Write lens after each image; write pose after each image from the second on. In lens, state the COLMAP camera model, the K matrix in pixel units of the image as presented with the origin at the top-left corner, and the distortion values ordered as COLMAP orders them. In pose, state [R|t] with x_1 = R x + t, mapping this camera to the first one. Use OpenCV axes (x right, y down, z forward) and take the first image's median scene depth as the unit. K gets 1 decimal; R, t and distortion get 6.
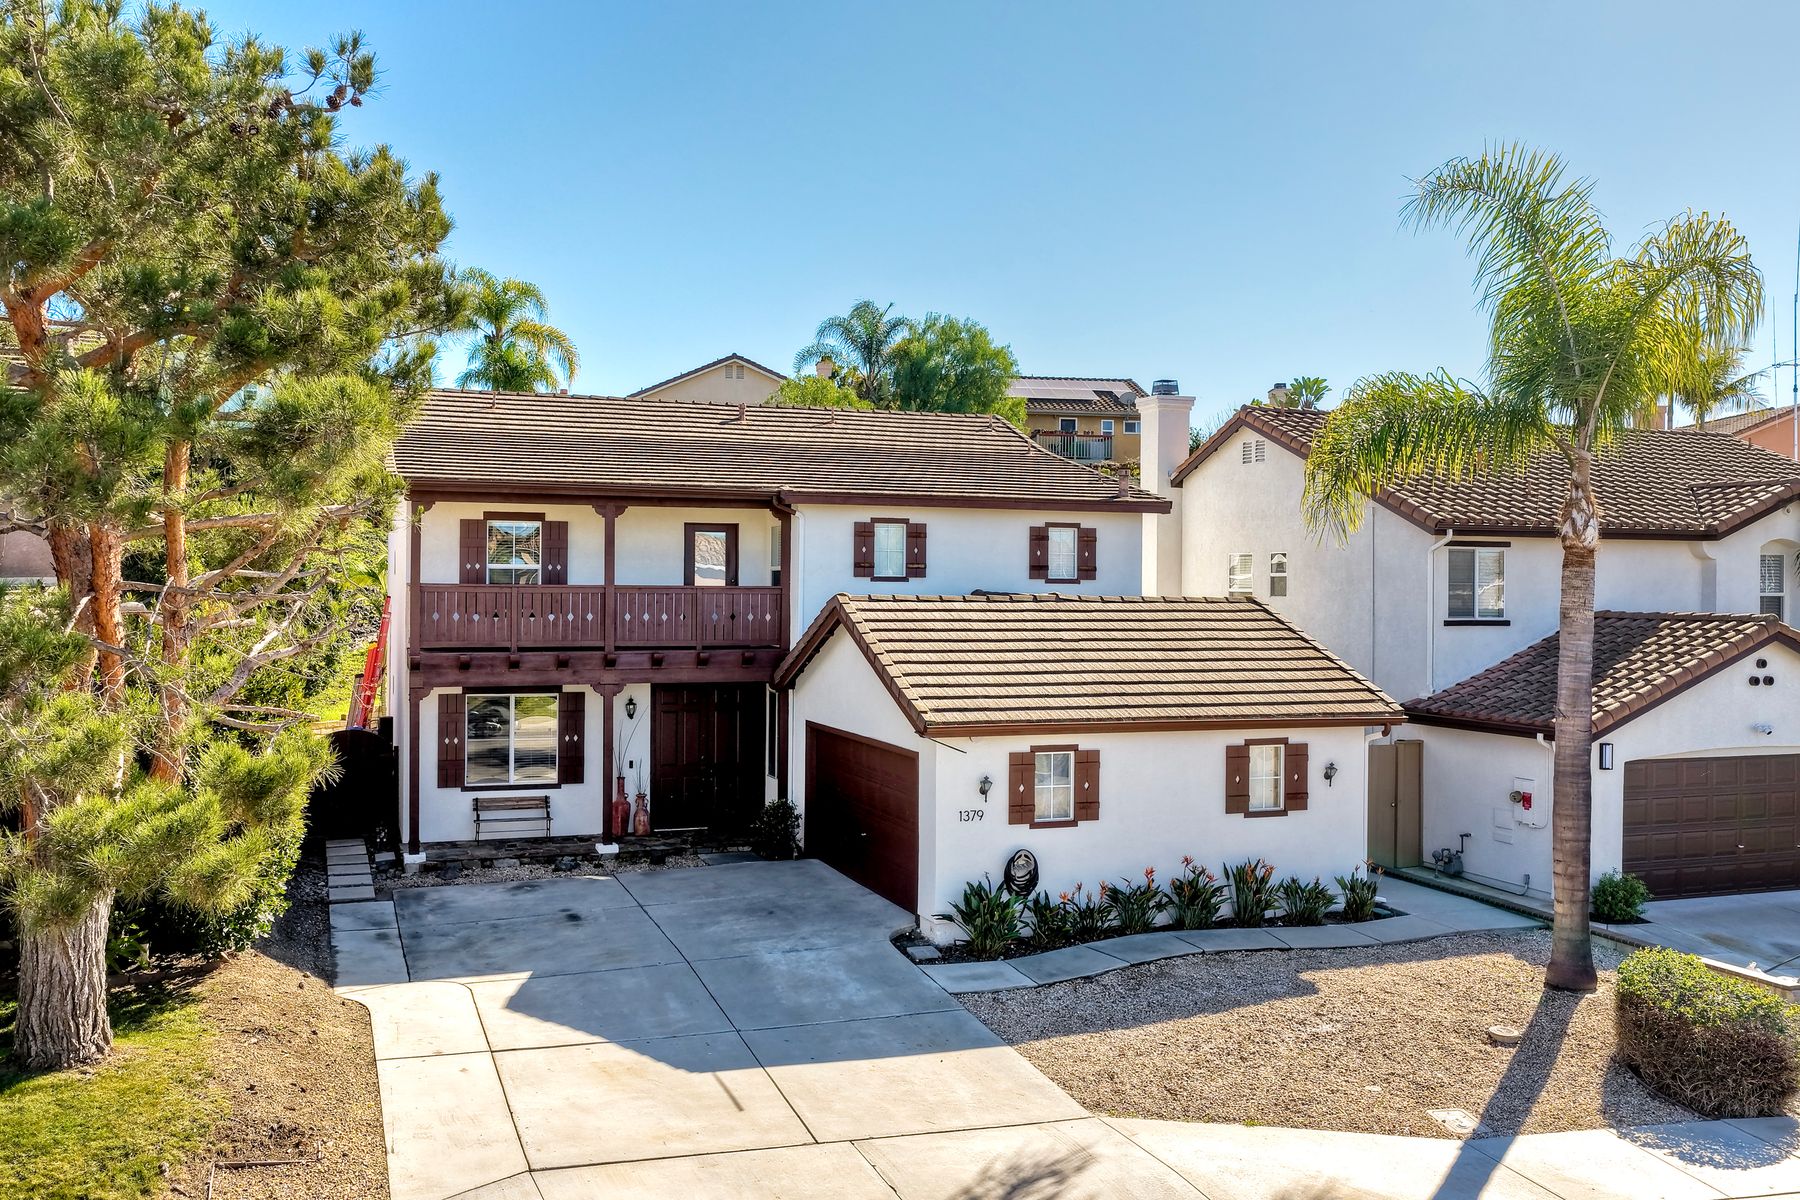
lens RADIAL K [[1513.2, 0, 900.4], [0, 1513.2, 586.6], [0, 0, 1]] dist [-0.008821, 0.026297]
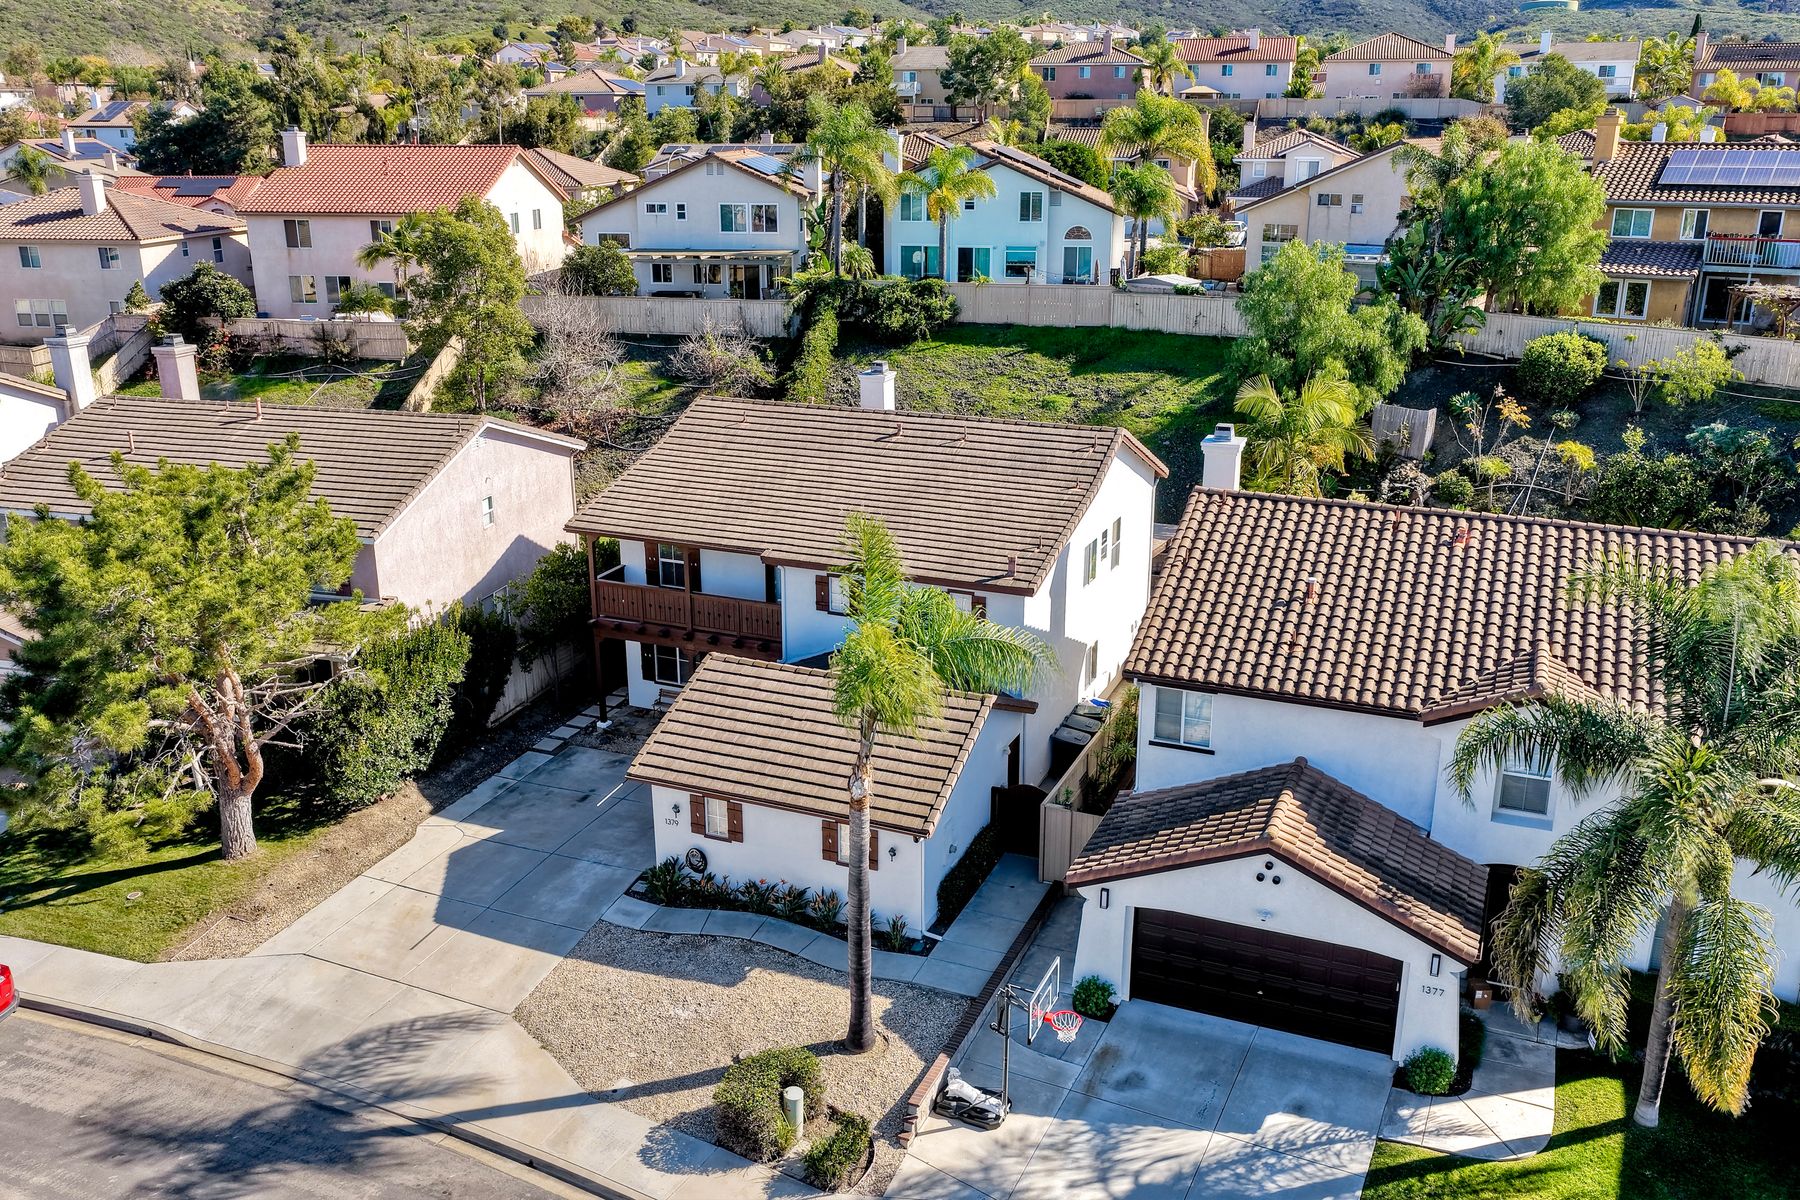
lens RADIAL K [[1501.5, 0, 900.2], [0, 1501.5, 587.4], [0, 0, 1]] dist [-0.011673, 0.034097]
pose [[0.727528, 0.198871, -0.656622, 1.280161], [0.009401, 0.954087, 0.299381, -0.603357], [0.686013, -0.223981, 0.692256, 0.040941]]
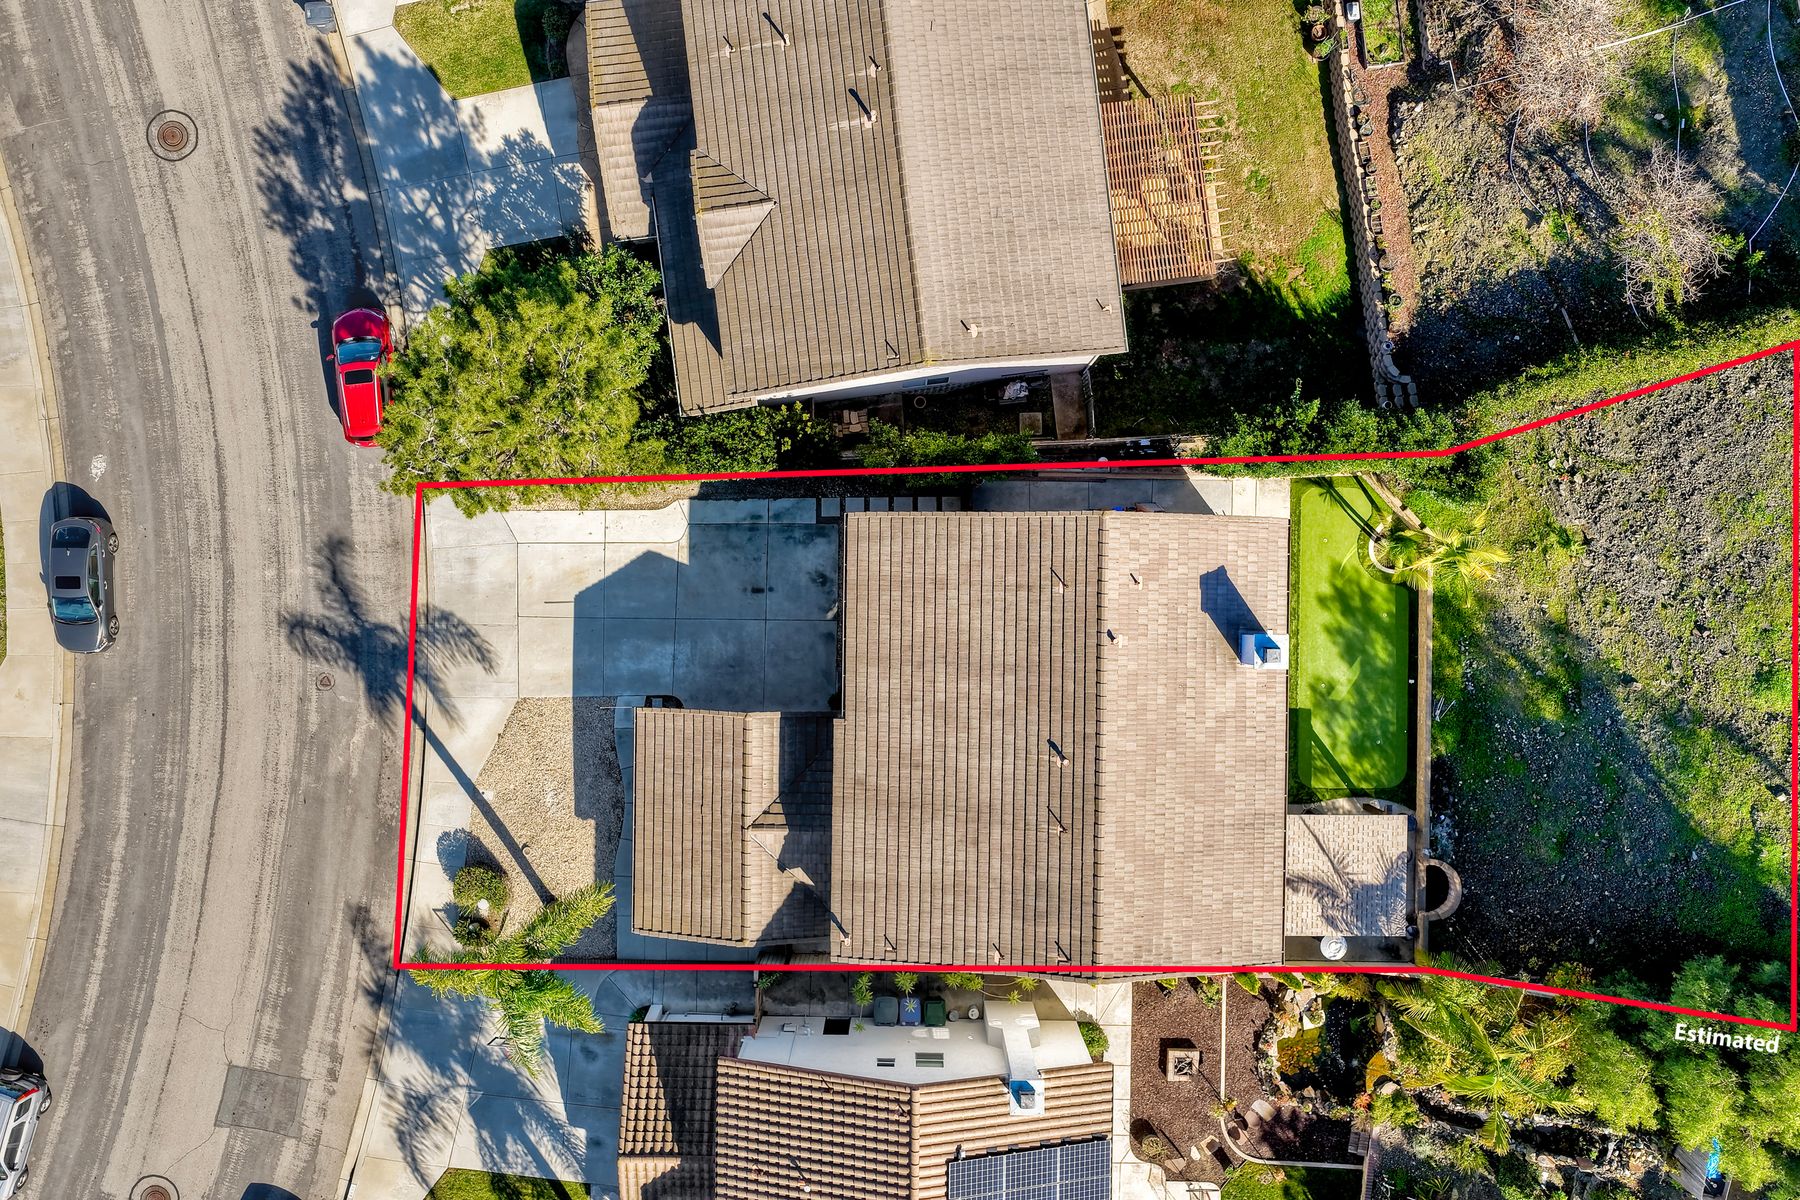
lens RADIAL K [[1555.2, 0, 903.0], [0, 1555.2, 591.2], [0, 0, 1]] dist [-0.001518, 0.016013]
pose [[-0.357303, 0.933961, -0.007176, -0.293875], [0.001544, 0.008274, 0.999965, -2.393033], [0.933987, 0.357279, -0.004399, 1.279042]]
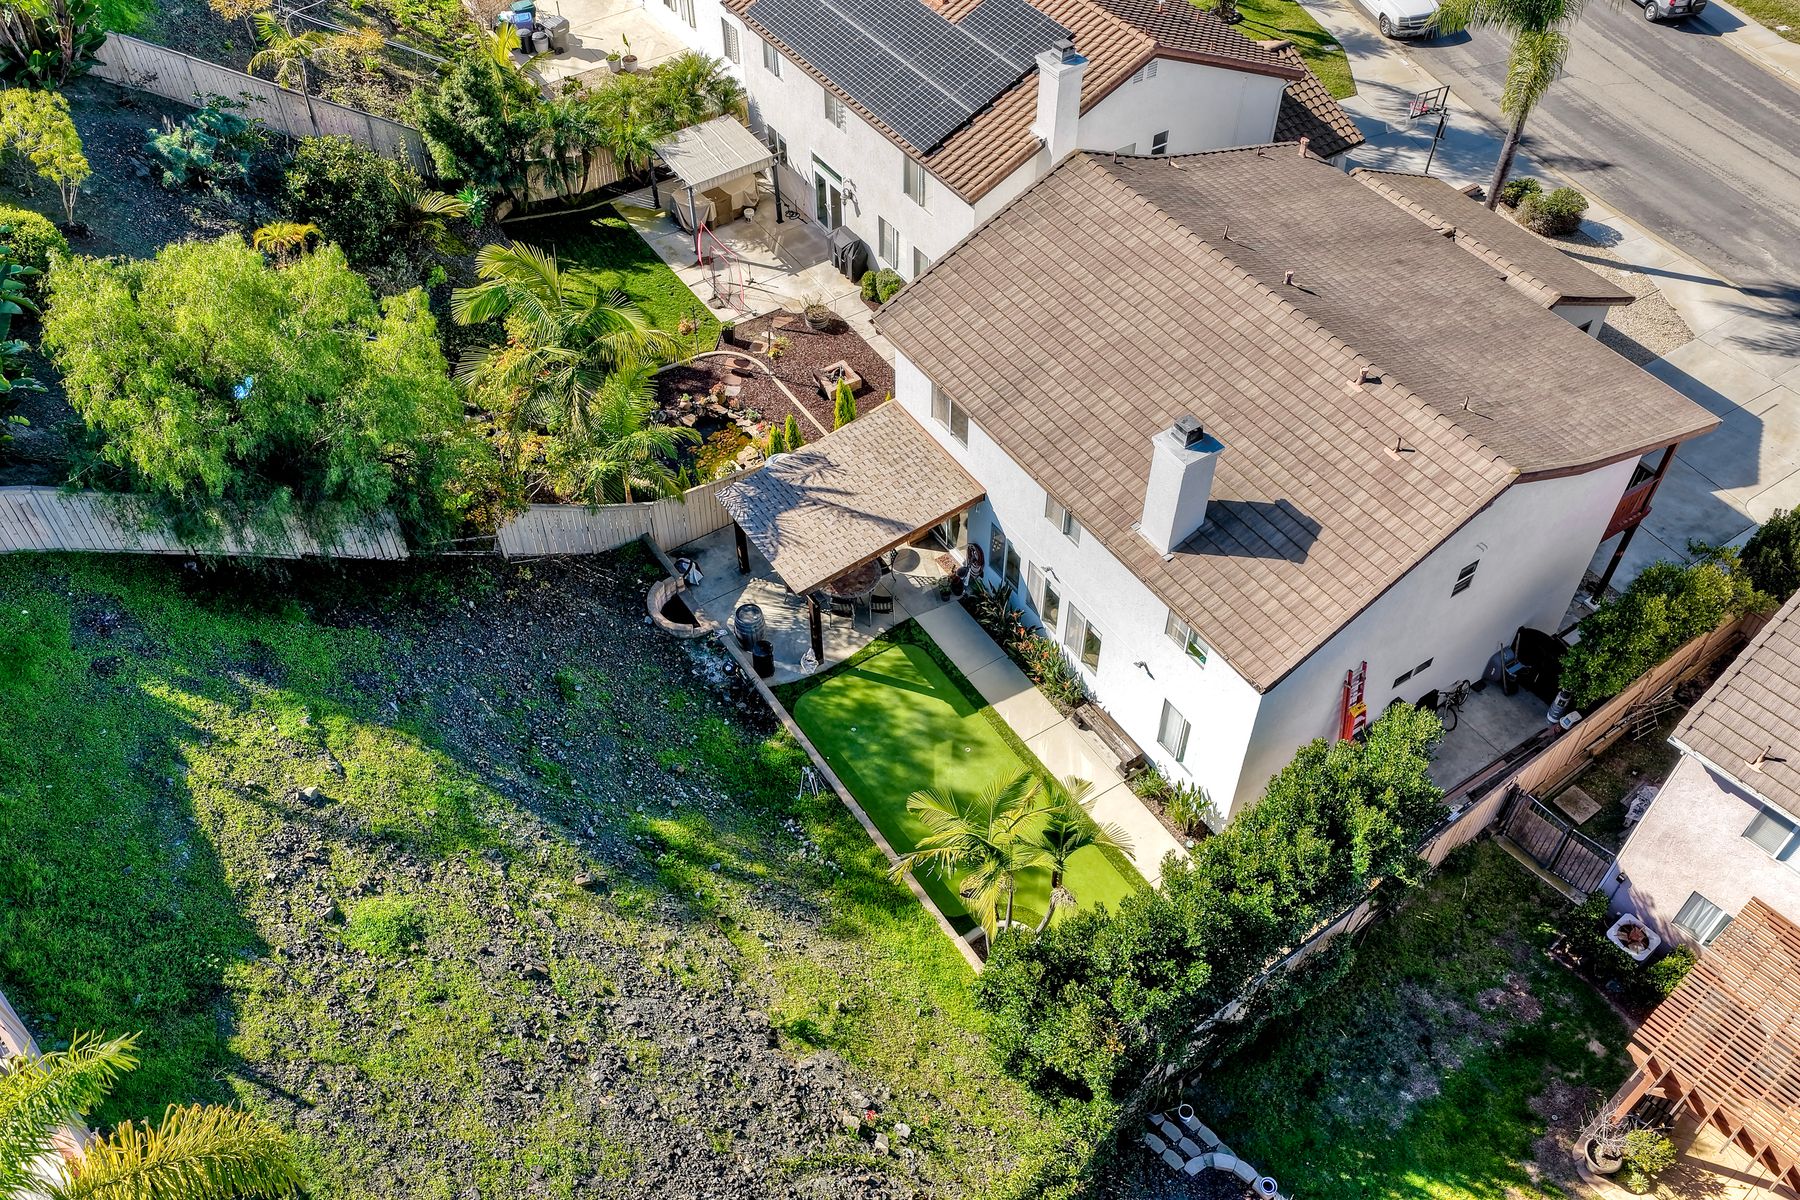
lens RADIAL K [[1501.5, 0, 900.2], [0, 1501.5, 587.4], [0, 0, 1]] dist [-0.011673, 0.034097]
pose [[-0.228248, -0.721841, 0.653336, -1.367311], [-0.002561, 0.671493, 0.741007, -1.152770], [-0.973600, 0.167460, -0.155115, 2.285787]]
